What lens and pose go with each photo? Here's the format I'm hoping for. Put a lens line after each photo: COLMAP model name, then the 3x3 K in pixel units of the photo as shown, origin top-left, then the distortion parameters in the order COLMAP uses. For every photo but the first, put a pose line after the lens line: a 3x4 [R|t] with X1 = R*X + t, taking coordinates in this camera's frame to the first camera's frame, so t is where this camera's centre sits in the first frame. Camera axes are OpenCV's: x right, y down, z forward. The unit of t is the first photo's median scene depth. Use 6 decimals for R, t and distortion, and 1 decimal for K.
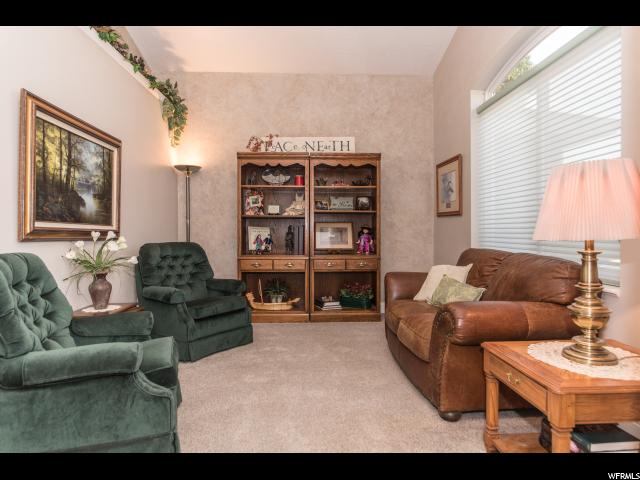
lens RADIAL K [[385.6, 0, 317.0], [0, 385.6, 239.0], [0, 0, 1]] dist [-0.003487, 0.000934]
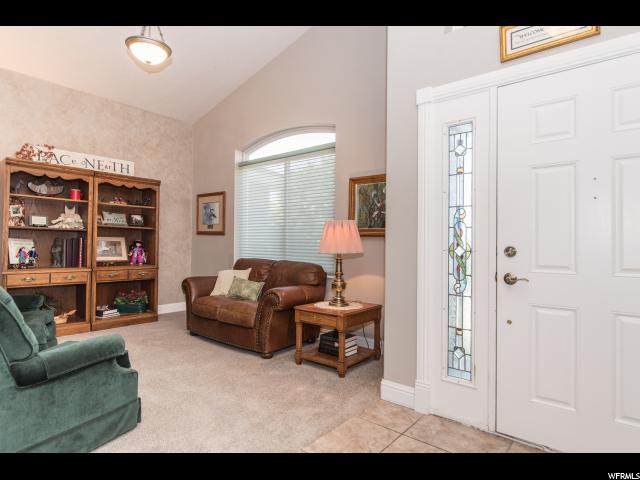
lens RADIAL K [[364.3, 0, 321.5], [0, 364.3, 235.0], [0, 0, 1]] dist [-0.002397, -0.002142]
pose [[0.658050, 0.032531, 0.752271, -0.460685], [-0.001125, 0.999108, -0.042221, -0.006330], [-0.752973, 0.026937, 0.657500, -0.163375]]
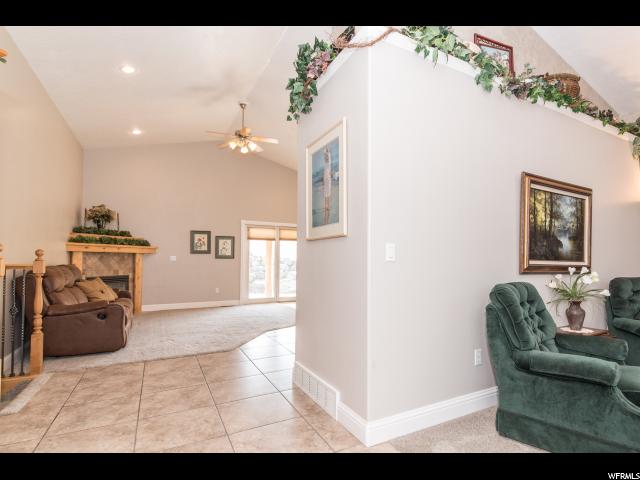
lens RADIAL K [[345.1, 0, 338.7], [0, 345.1, 248.0], [0, 0, 1]] dist [-0.007367, -0.001135]
pose [[0.470796, -0.019922, -0.882017, 0.042509], [-0.024428, 0.999067, -0.035605, -0.017128], [0.881904, 0.038309, 0.469871, -0.145738]]
